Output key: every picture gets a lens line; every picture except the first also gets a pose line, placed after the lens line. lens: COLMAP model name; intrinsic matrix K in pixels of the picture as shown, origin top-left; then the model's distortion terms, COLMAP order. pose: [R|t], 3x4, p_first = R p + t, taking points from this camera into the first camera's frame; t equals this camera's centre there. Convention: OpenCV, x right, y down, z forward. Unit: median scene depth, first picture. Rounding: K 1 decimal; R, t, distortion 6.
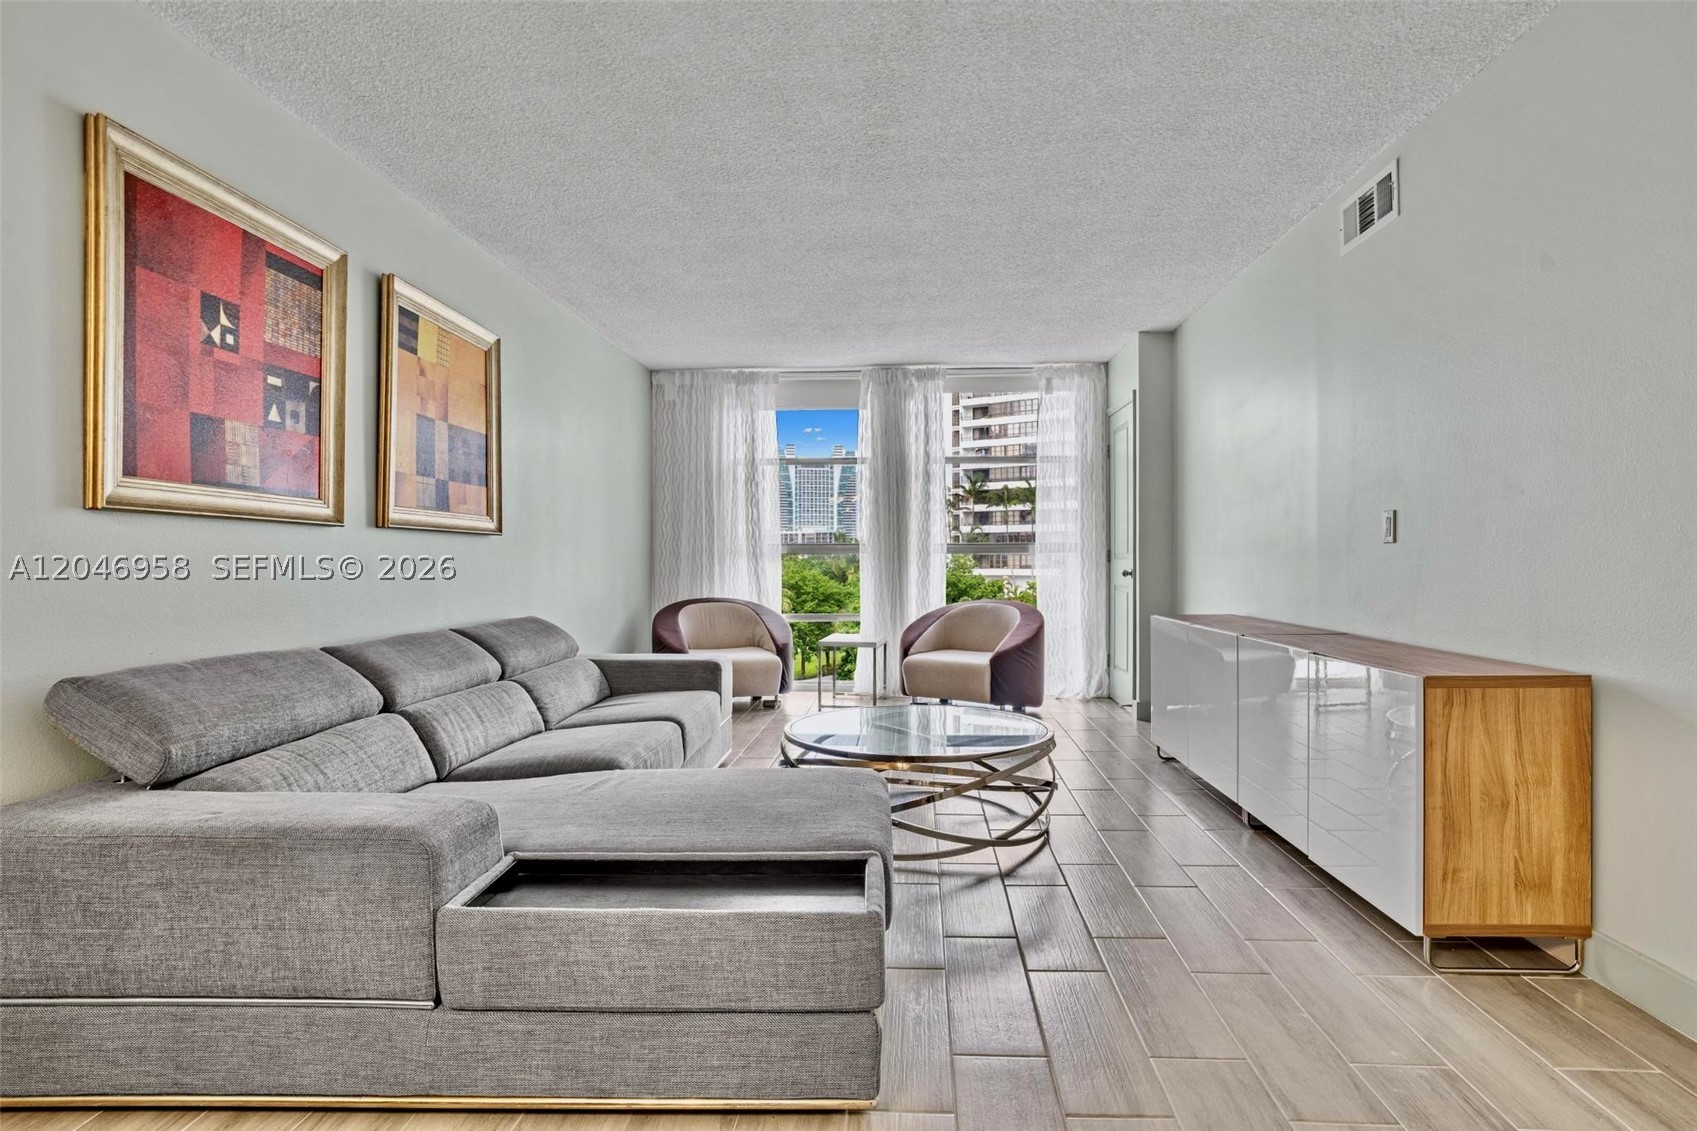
lens RADIAL K [[899.9, 0, 848.9], [0, 899.9, 592.1], [0, 0, 1]] dist [-0.072348, 0.045002]
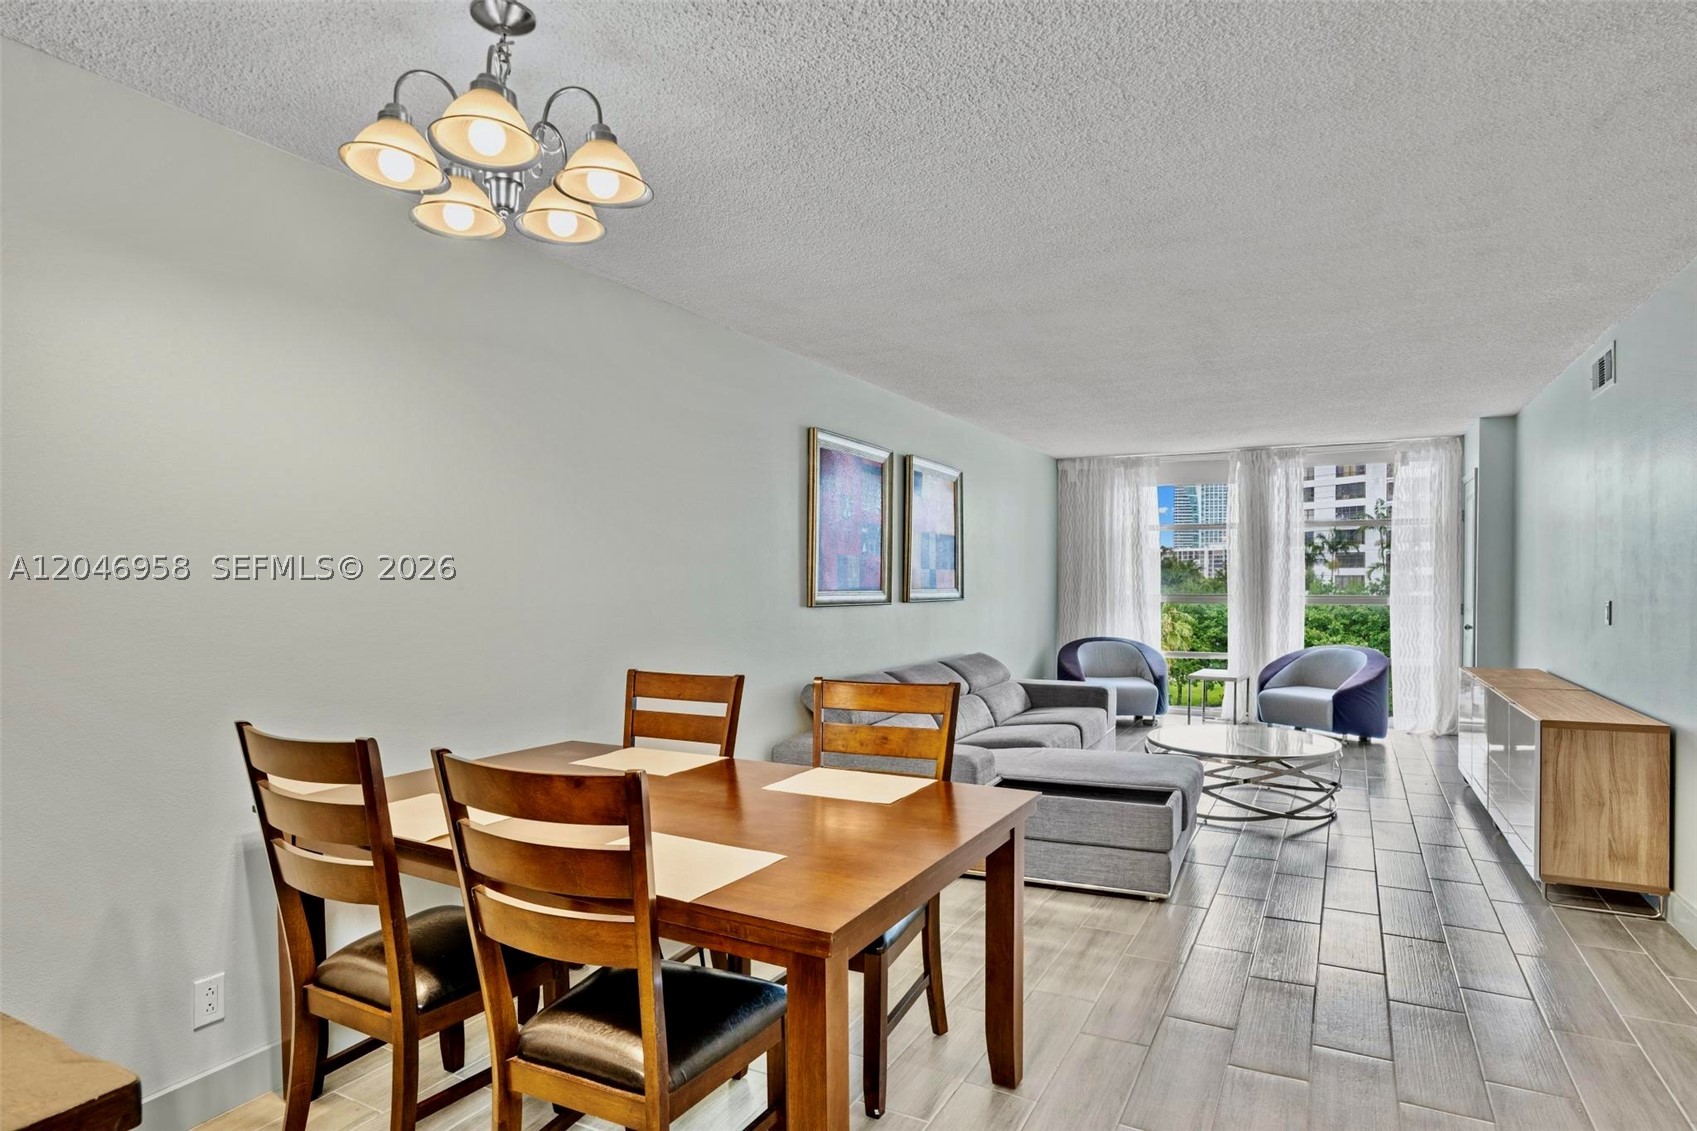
lens RADIAL K [[899.9, 0, 848.9], [0, 899.9, 592.1], [0, 0, 1]] dist [-0.072348, 0.045002]
pose [[0.907037, 0.005409, -0.421016, 0.060131], [-0.015010, 0.999697, -0.019493, -0.030597], [0.420783, 0.024000, 0.906844, -0.345066]]
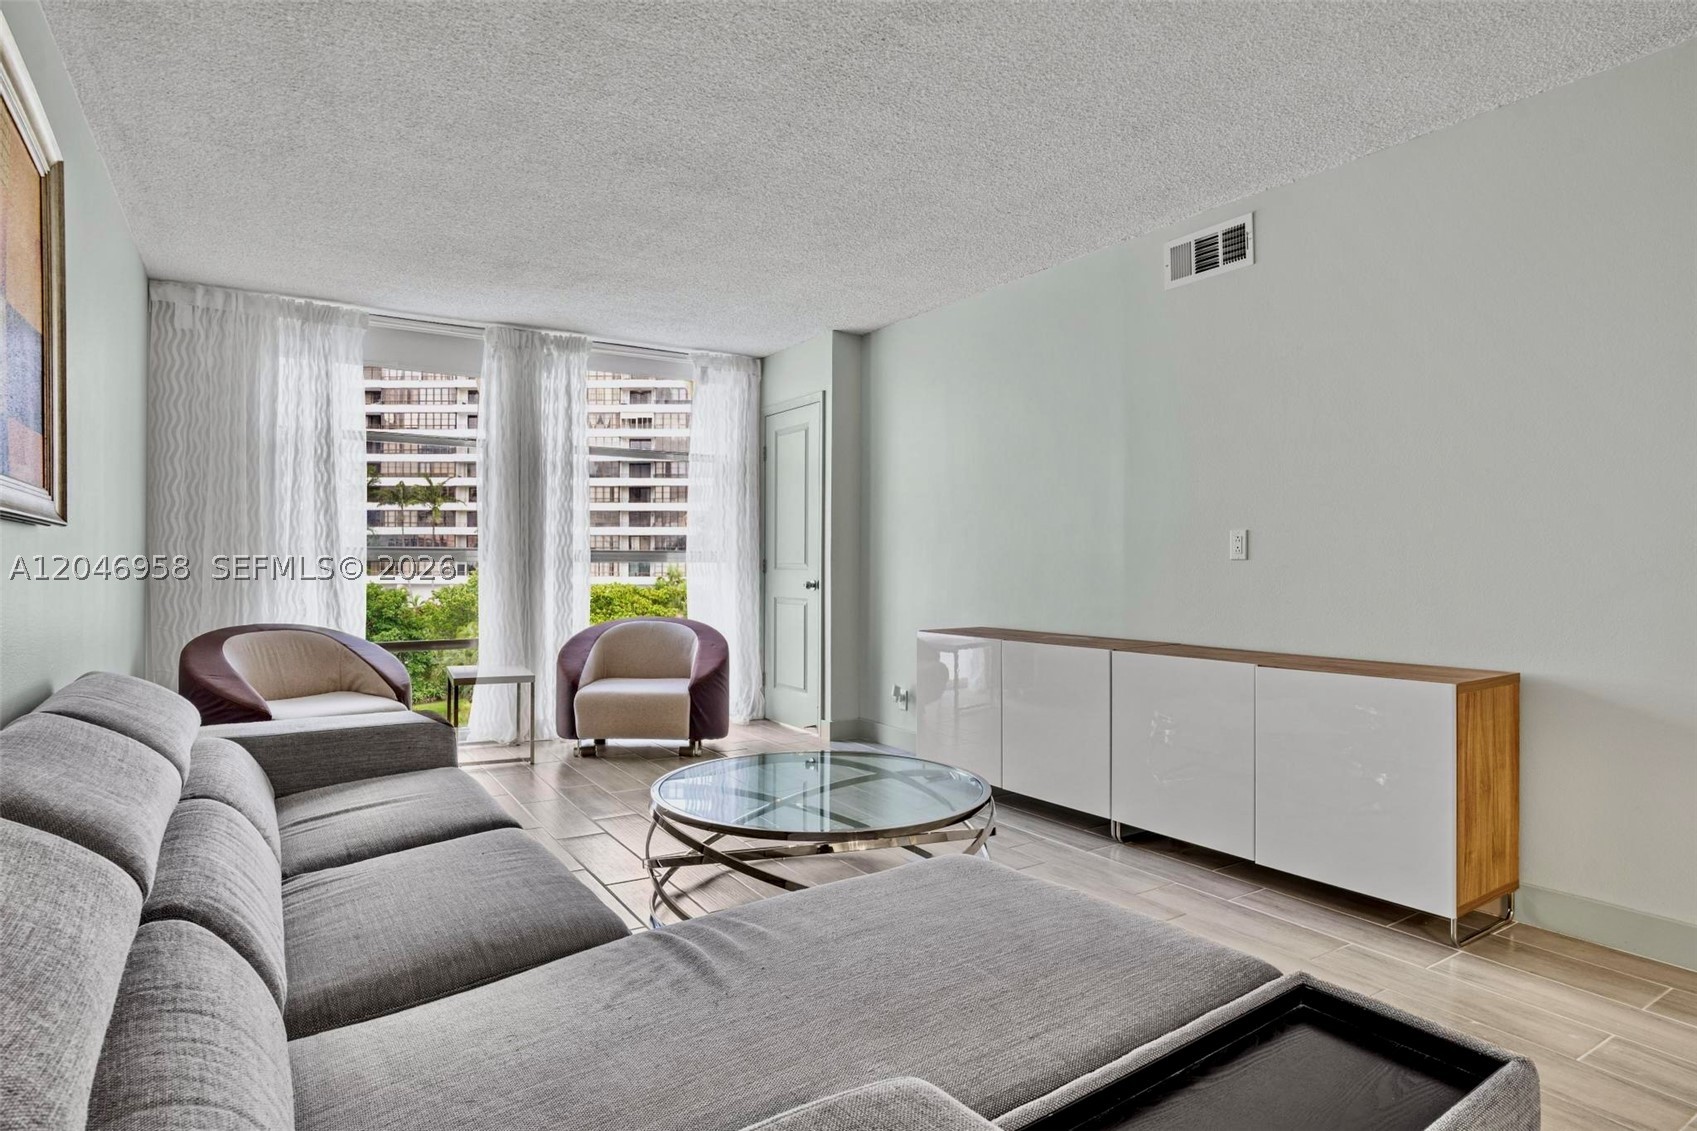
lens RADIAL K [[935.6, 0, 853.5], [0, 935.6, 576.6], [0, 0, 1]] dist [-0.064400, 0.035260]
pose [[0.806237, 0.000916, 0.591592, -0.229166], [0.014059, 0.999687, -0.020707, -0.009130], [-0.591426, 0.025012, 0.805971, 0.183816]]
